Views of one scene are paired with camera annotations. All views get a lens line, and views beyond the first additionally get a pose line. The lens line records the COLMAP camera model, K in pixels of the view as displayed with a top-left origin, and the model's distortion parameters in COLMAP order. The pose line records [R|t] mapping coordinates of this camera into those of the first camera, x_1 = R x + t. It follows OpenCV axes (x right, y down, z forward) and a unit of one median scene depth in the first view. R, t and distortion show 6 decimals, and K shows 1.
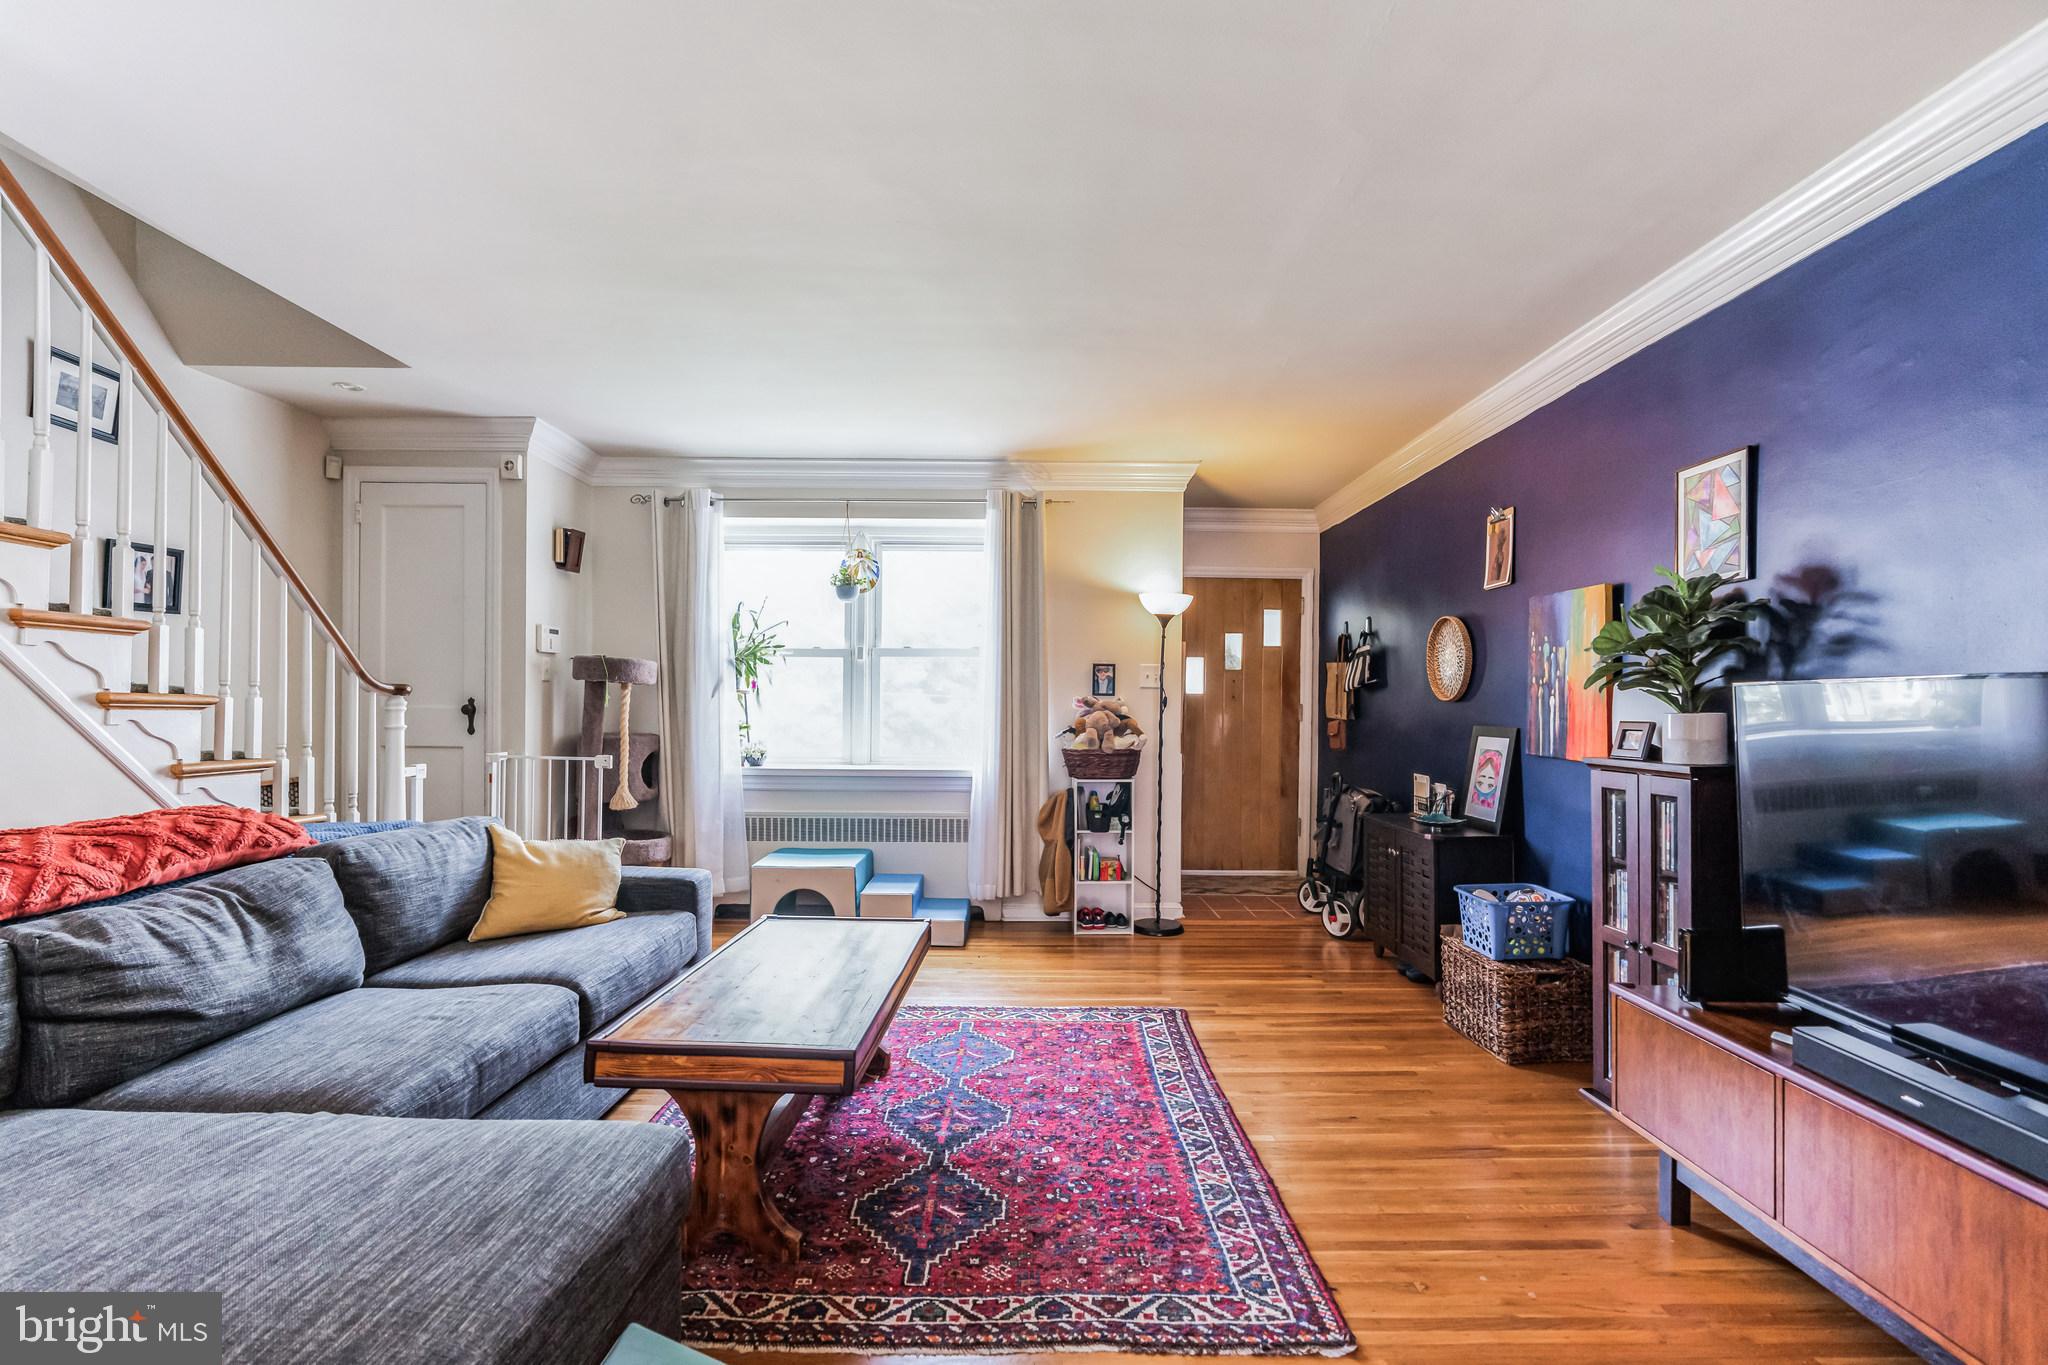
lens RADIAL K [[948.8, 0, 1024.1], [0, 948.8, 687.0], [0, 0, 1]] dist [-0.006052, 0.002266]
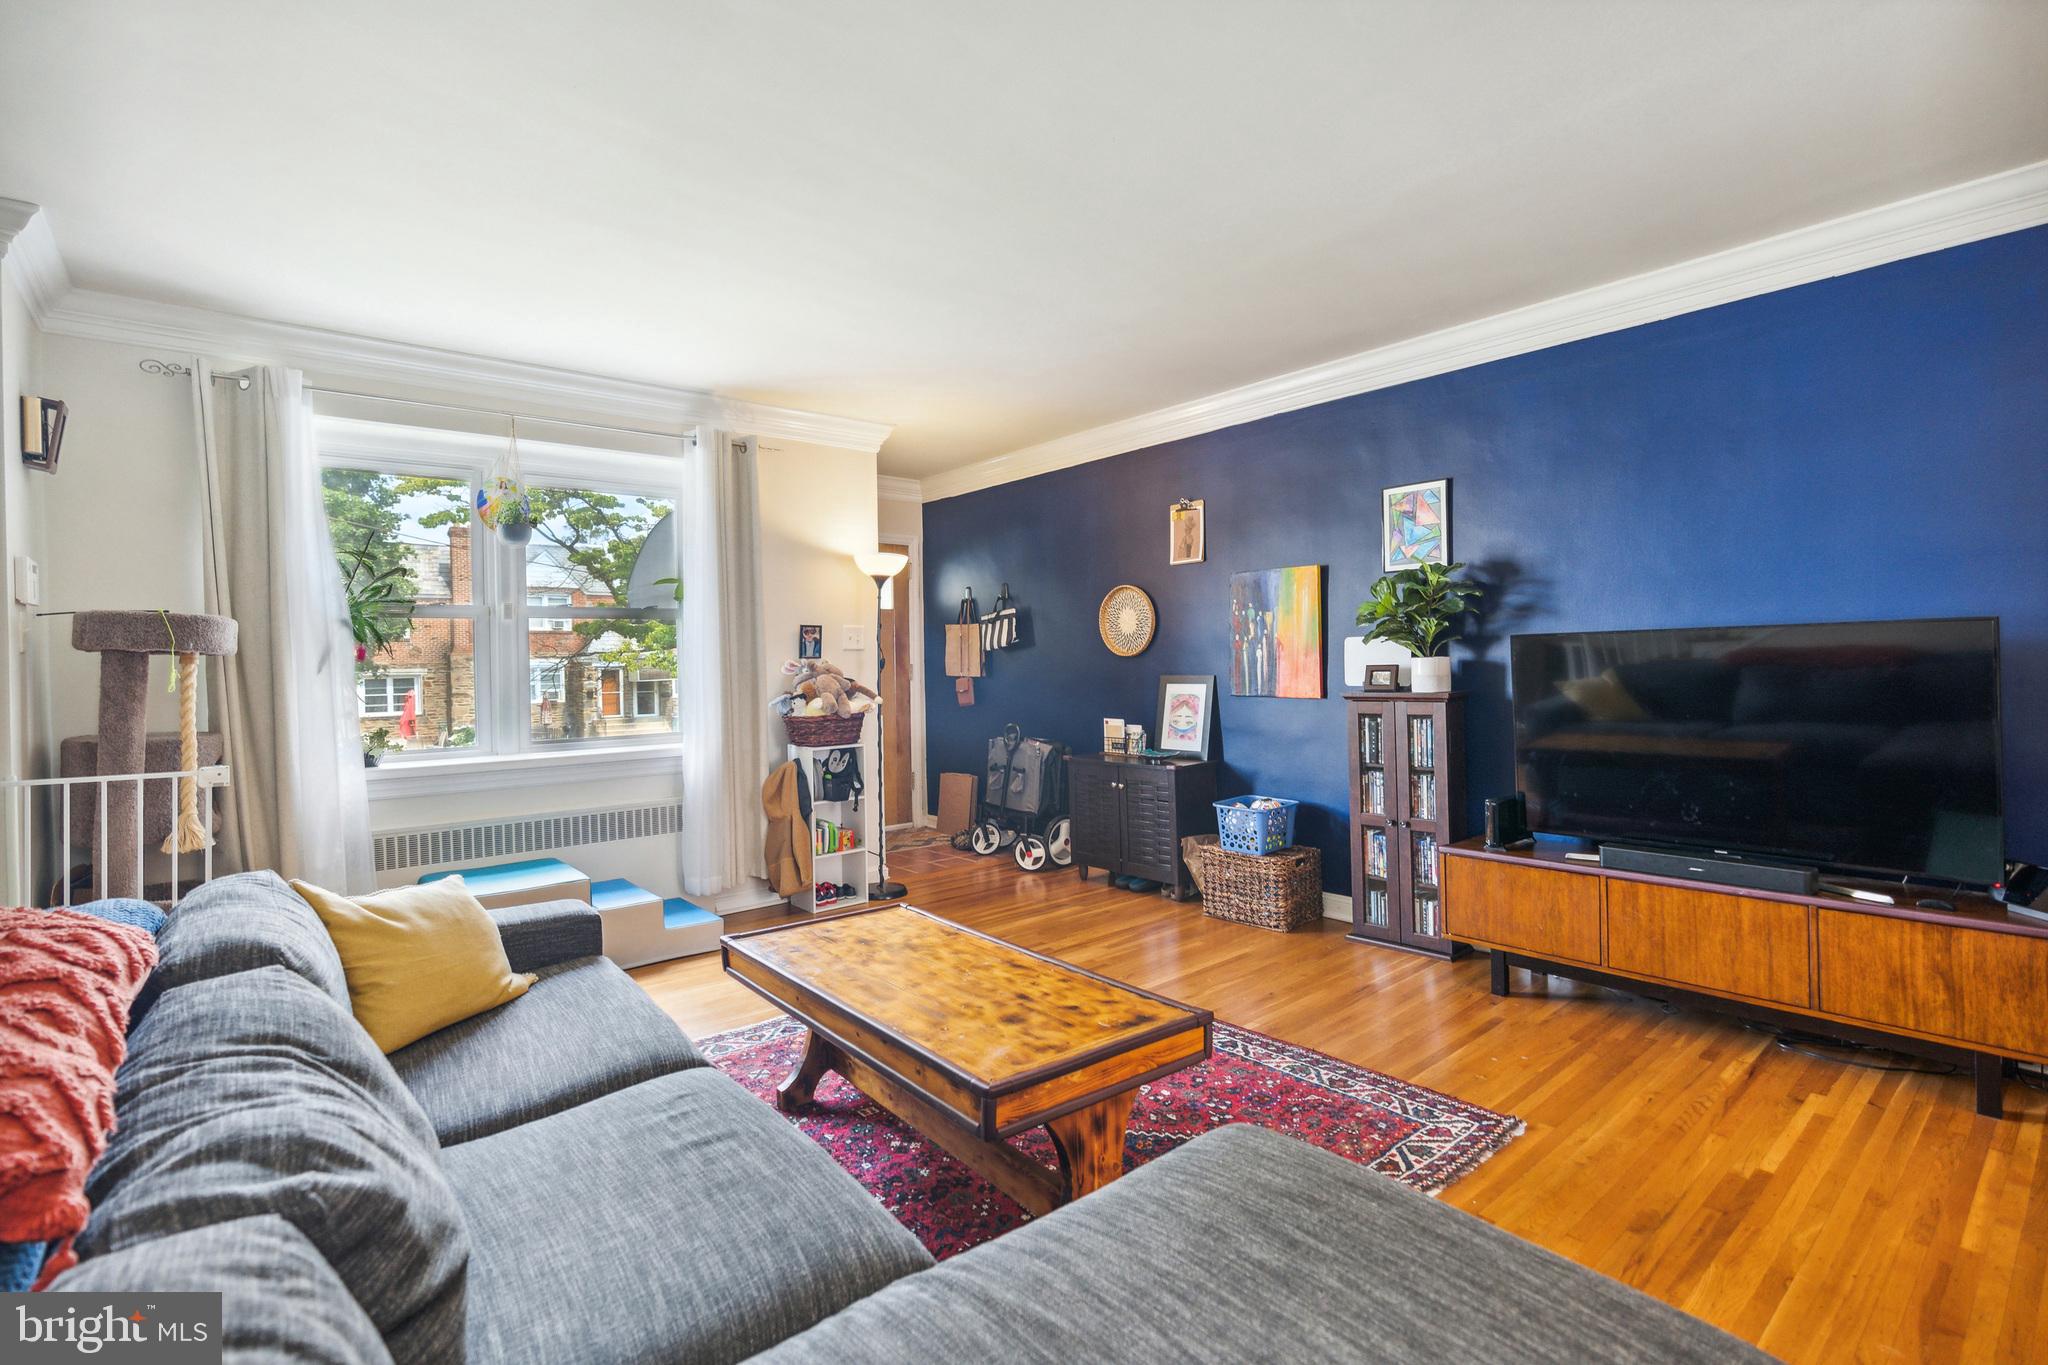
lens RADIAL K [[948.8, 0, 1021.1], [0, 948.8, 652.6], [0, 0, 1]] dist [-0.006052, 0.002266]
pose [[0.771449, -0.018096, 0.636034, -0.520449], [0.017426, 0.999821, 0.007310, -0.000834], [-0.636053, 0.005444, 0.771627, 0.198242]]
